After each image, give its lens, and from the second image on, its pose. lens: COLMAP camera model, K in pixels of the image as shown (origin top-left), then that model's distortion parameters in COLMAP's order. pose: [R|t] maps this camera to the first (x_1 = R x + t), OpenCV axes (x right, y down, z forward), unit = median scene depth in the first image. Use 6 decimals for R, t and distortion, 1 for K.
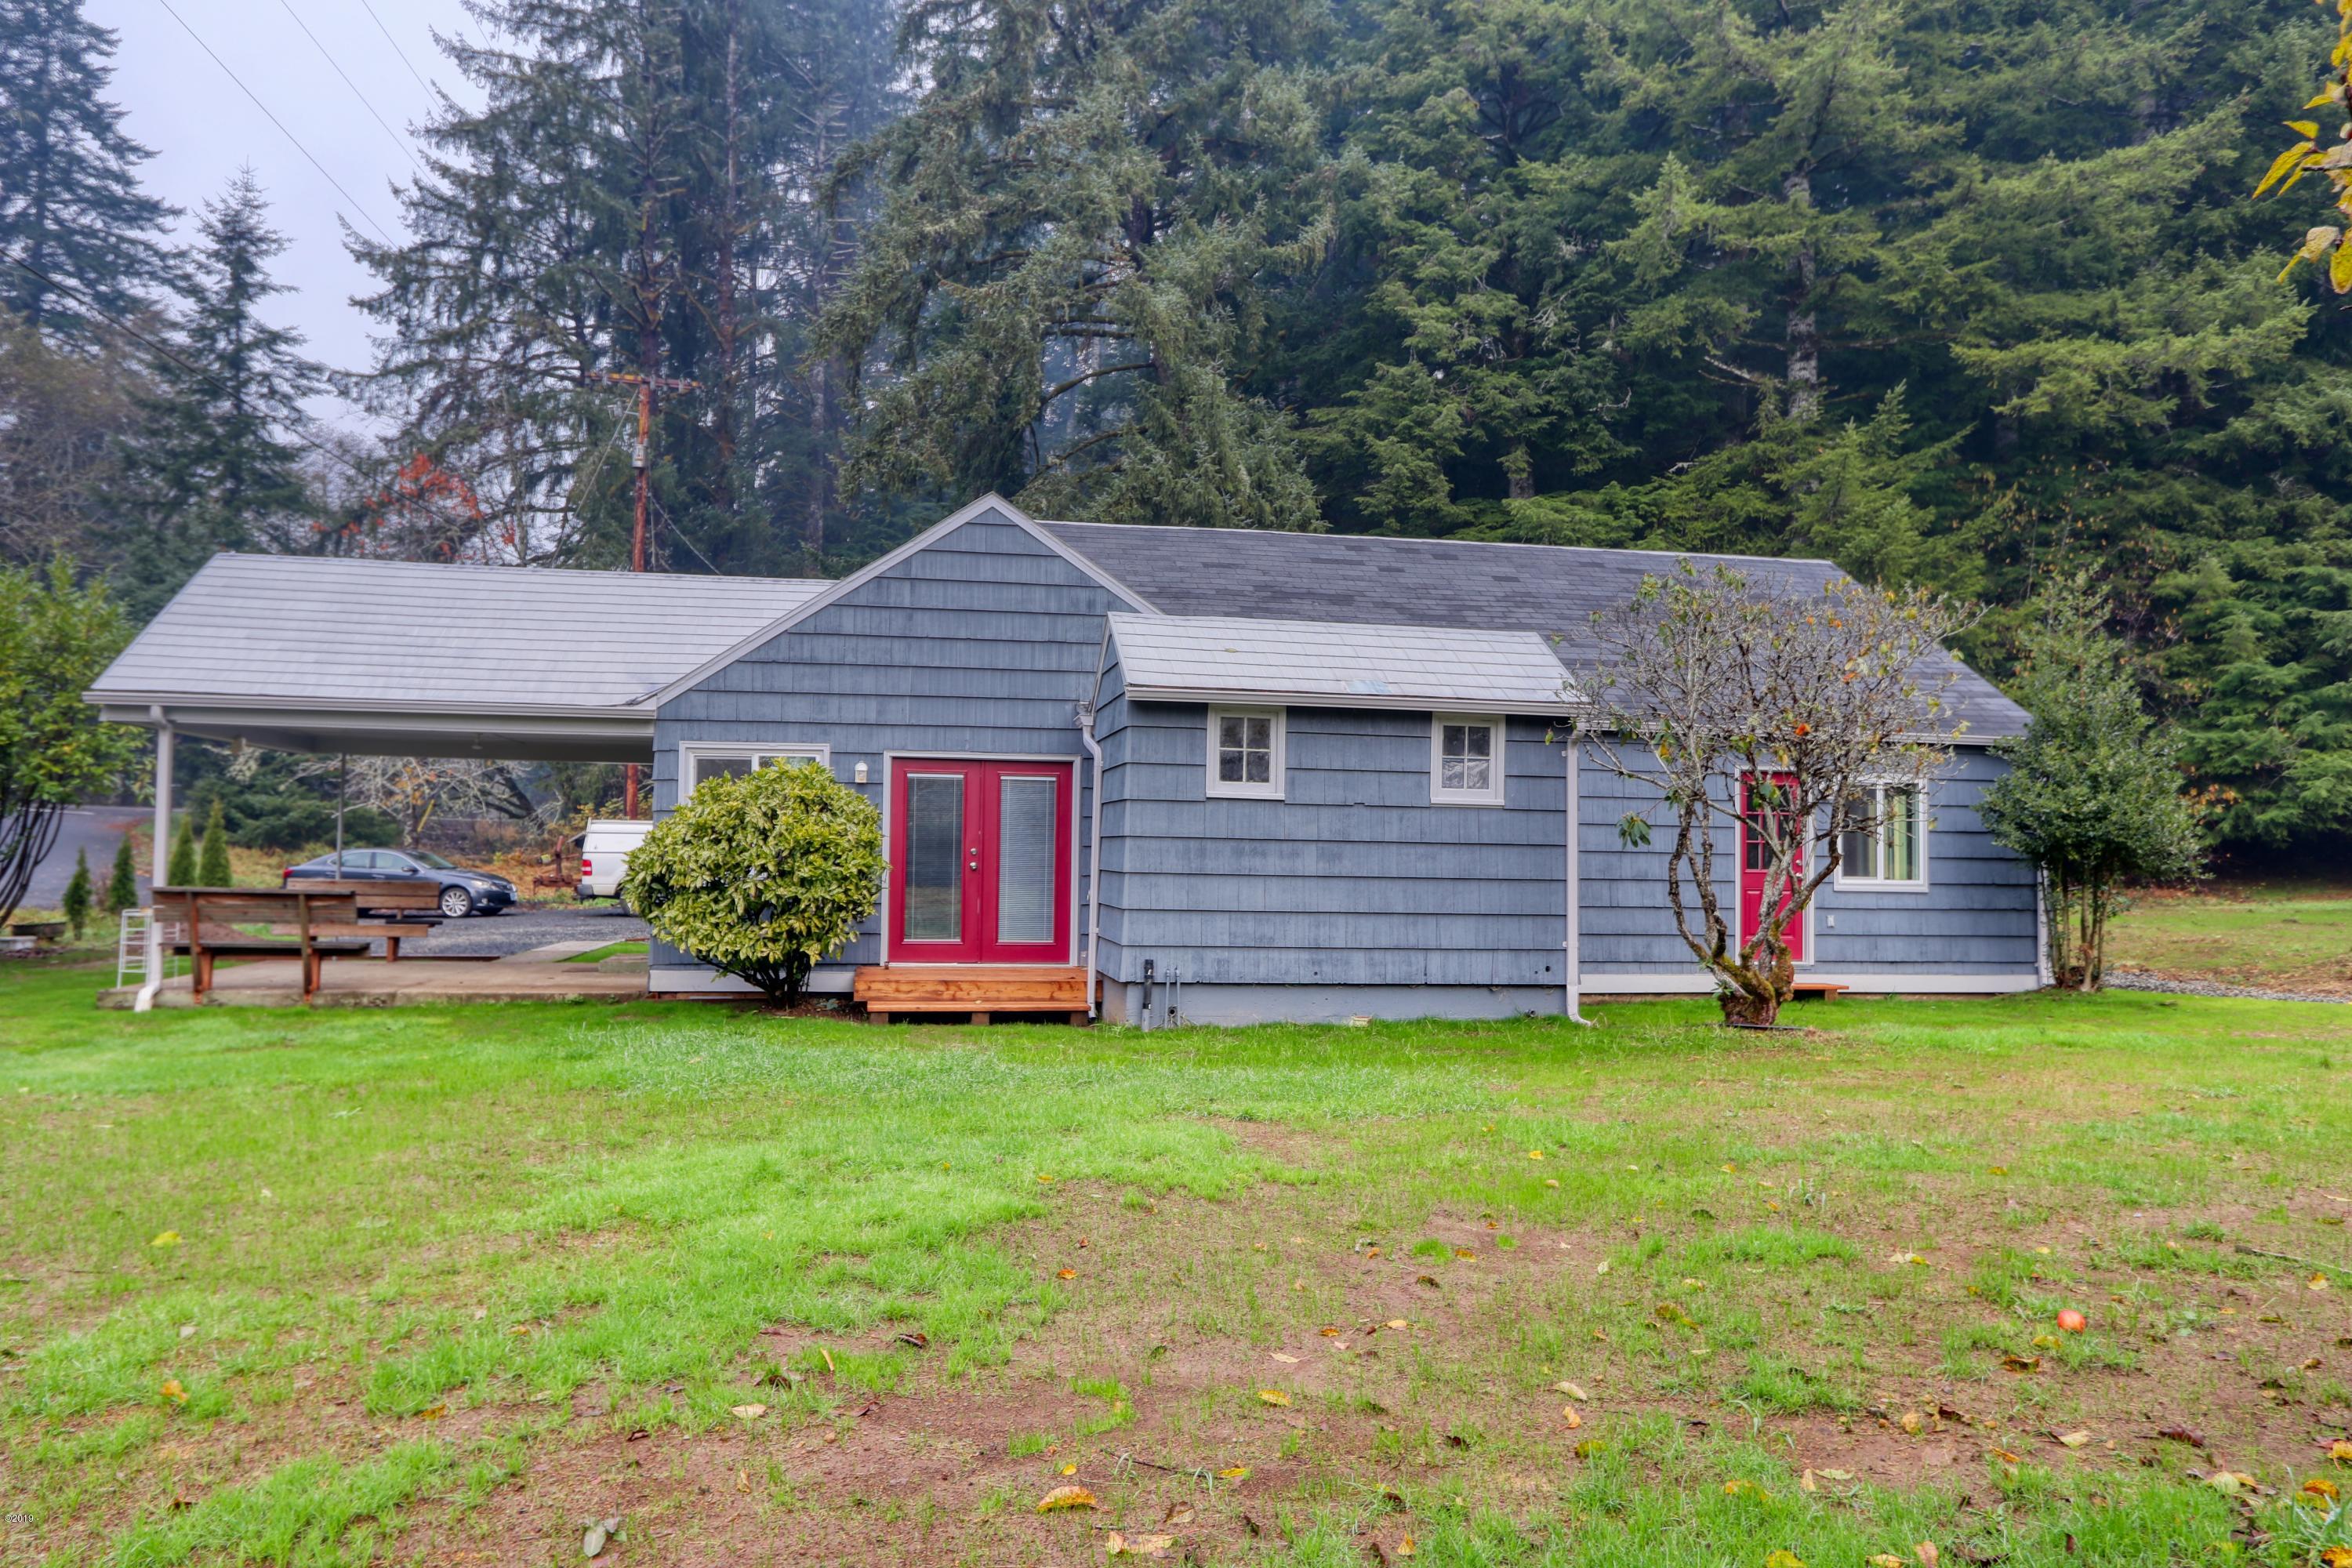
lens RADIAL K [[1539.9, 0, 1174.1], [0, 1539.9, 772.6], [0, 0, 1]] dist [-0.008236, 0.009406]
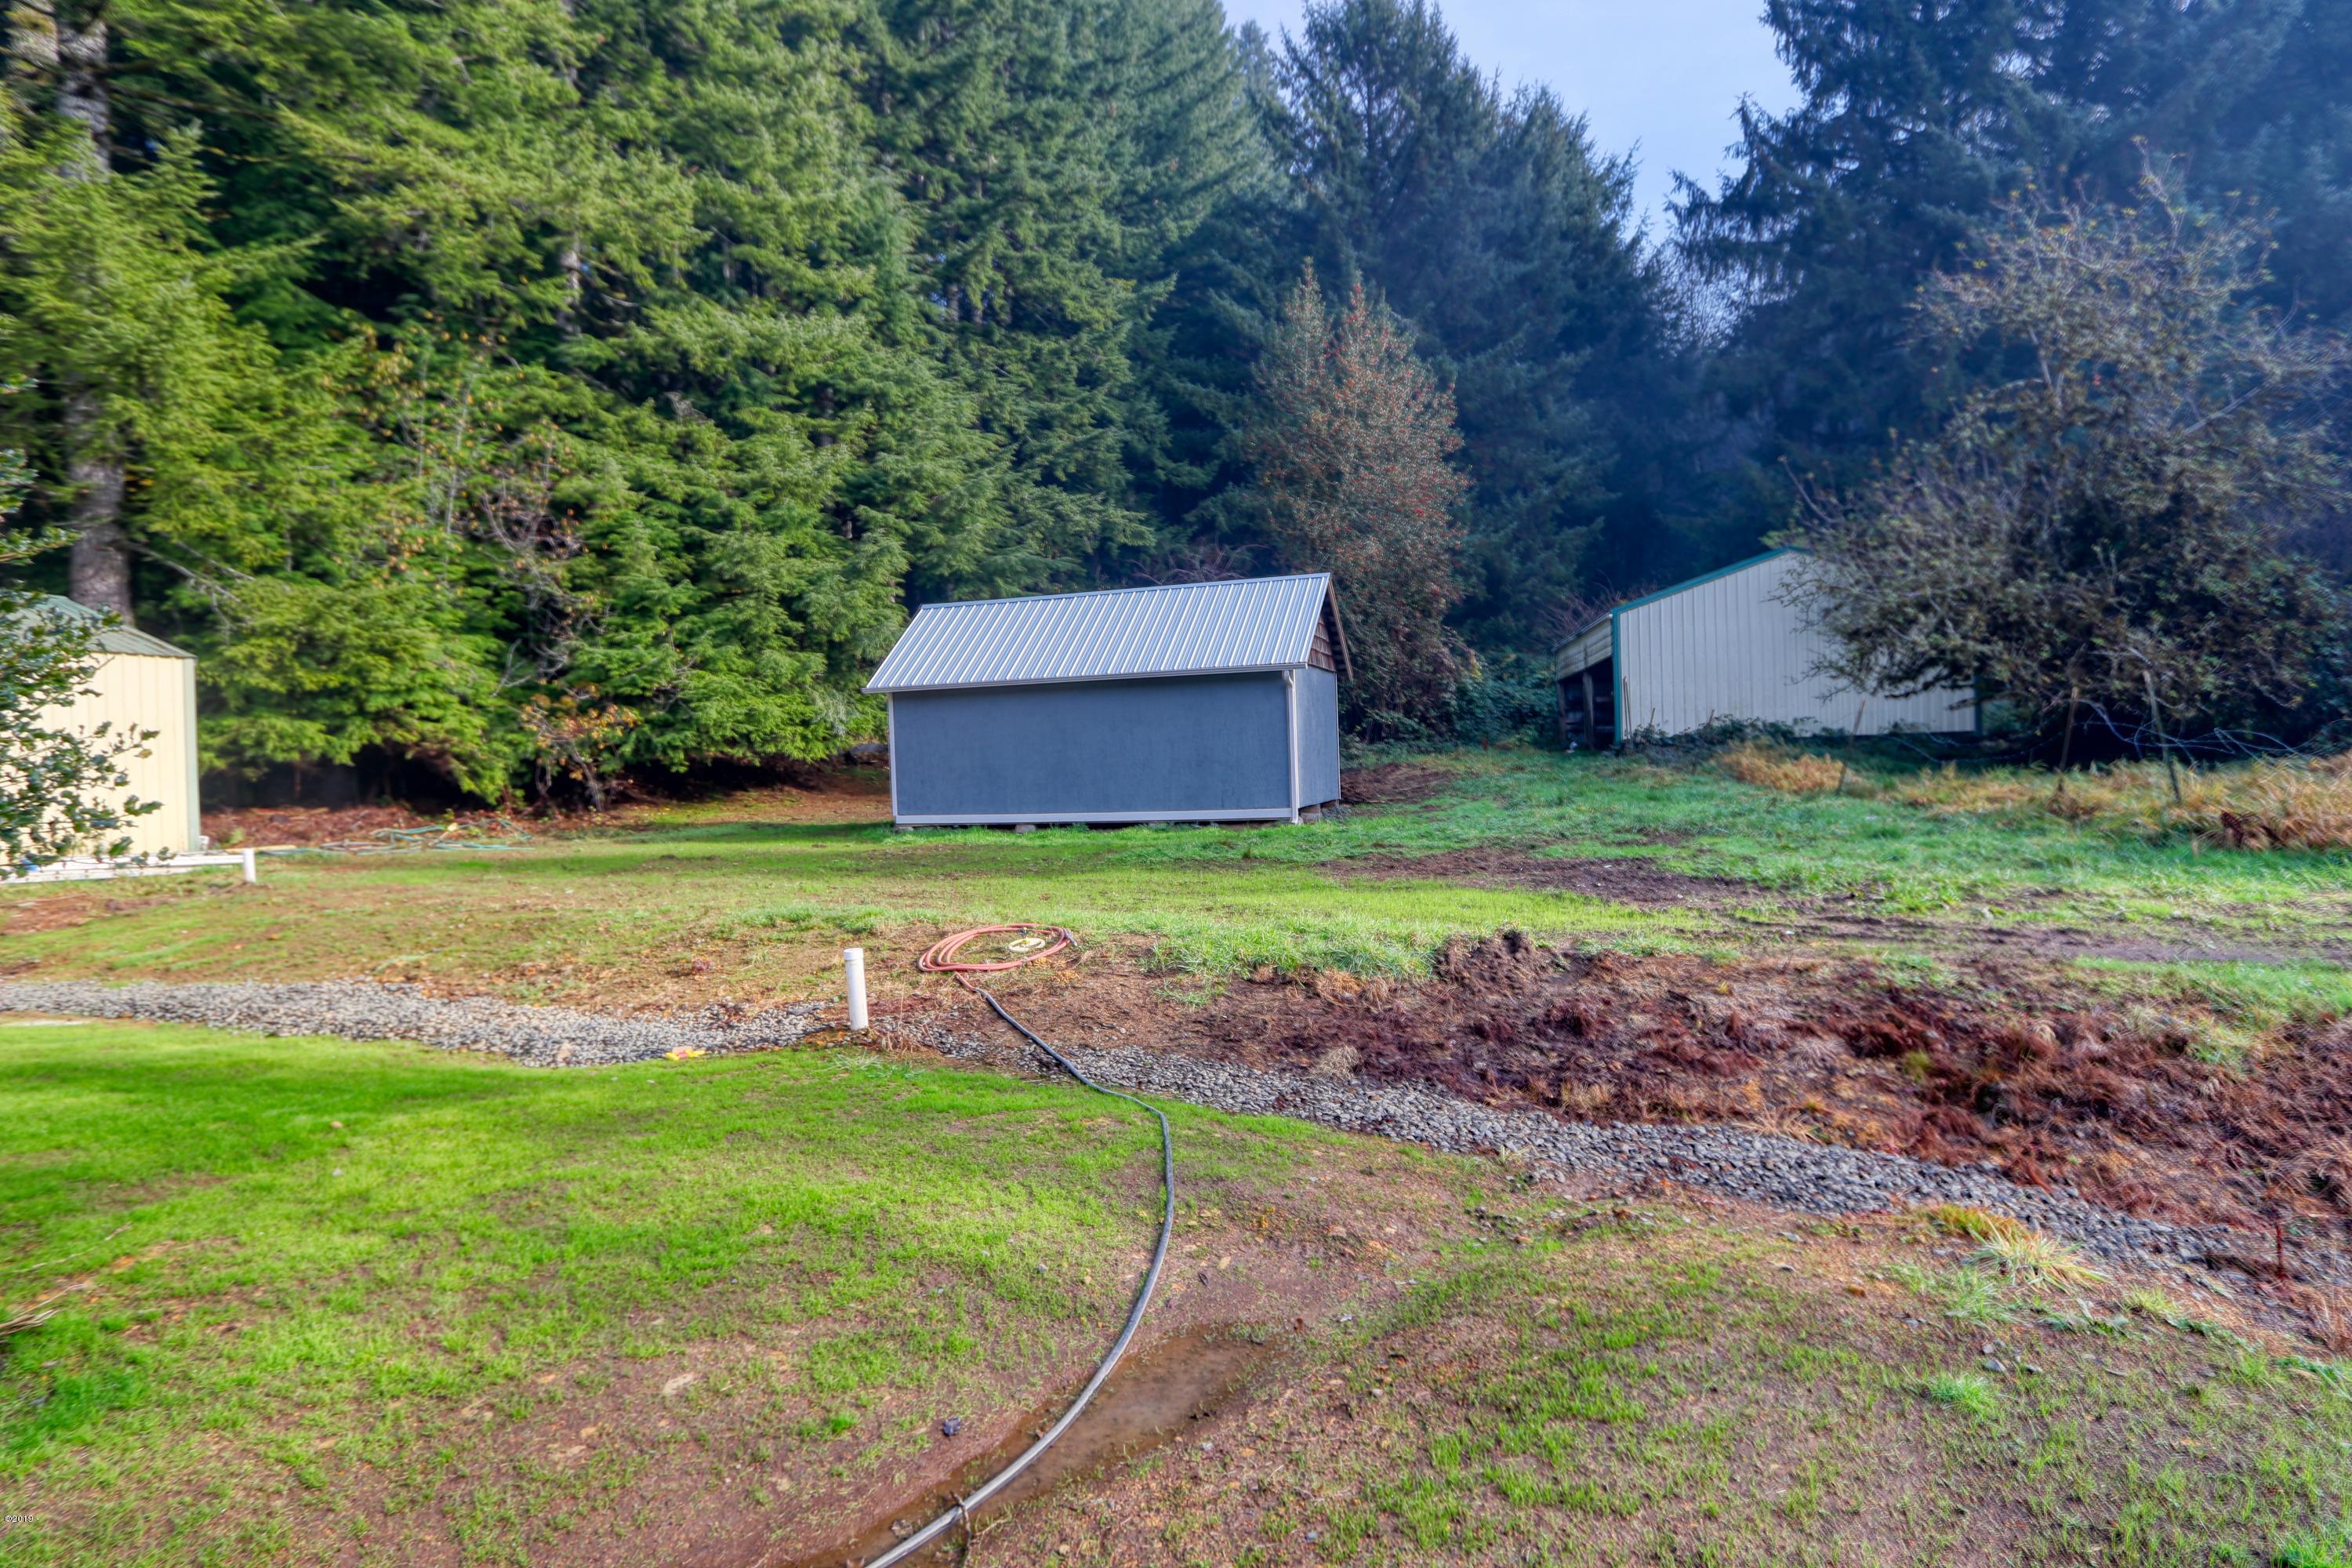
lens RADIAL K [[1196.7, 0, 1175.1], [0, 1196.7, 775.5], [0, 0, 1]] dist [-0.021422, 0.001031]
pose [[0.554580, -0.025337, 0.831745, 0.259037], [-0.006281, 0.999380, 0.034631, 0.022768], [-0.832107, -0.024429, 0.554077, 0.309912]]
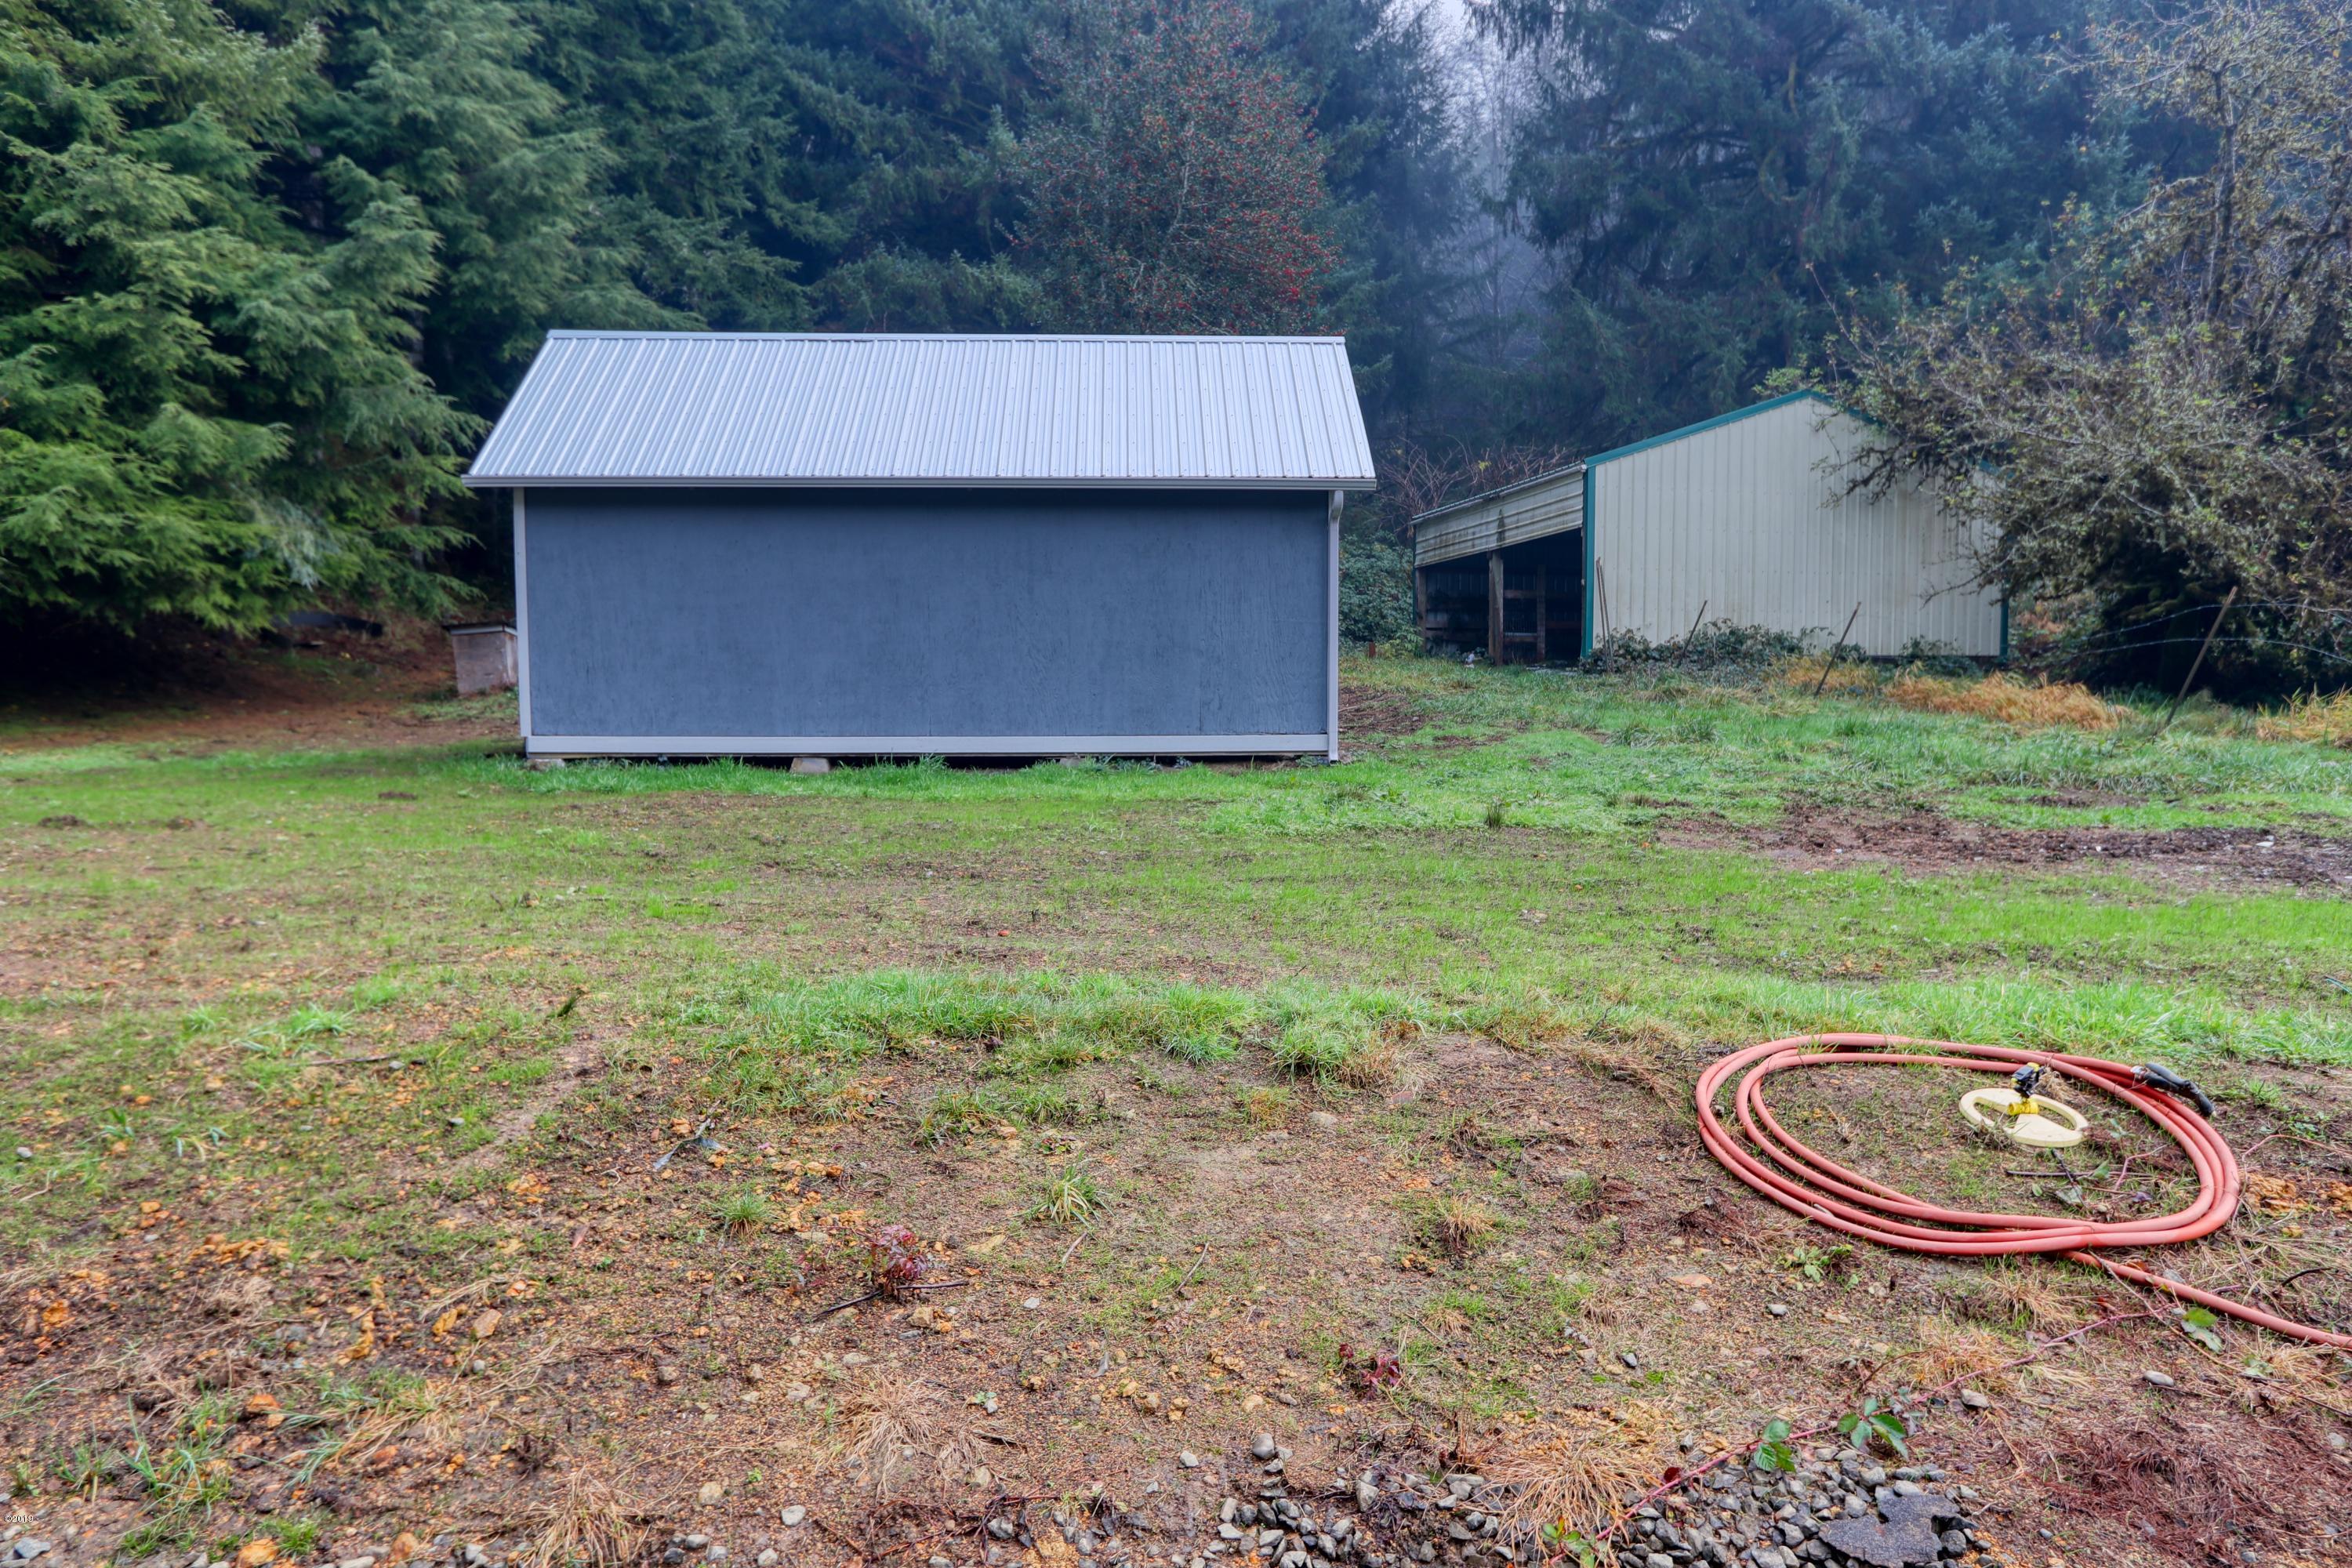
lens RADIAL K [[1539.9, 0, 1177.6], [0, 1539.9, 794.0], [0, 0, 1]] dist [-0.008236, 0.009406]
pose [[0.233558, -0.071448, 0.969714, 0.339470], [-0.044164, 0.995488, 0.083984, 0.039420], [-0.971339, -0.062441, 0.229349, 0.514067]]
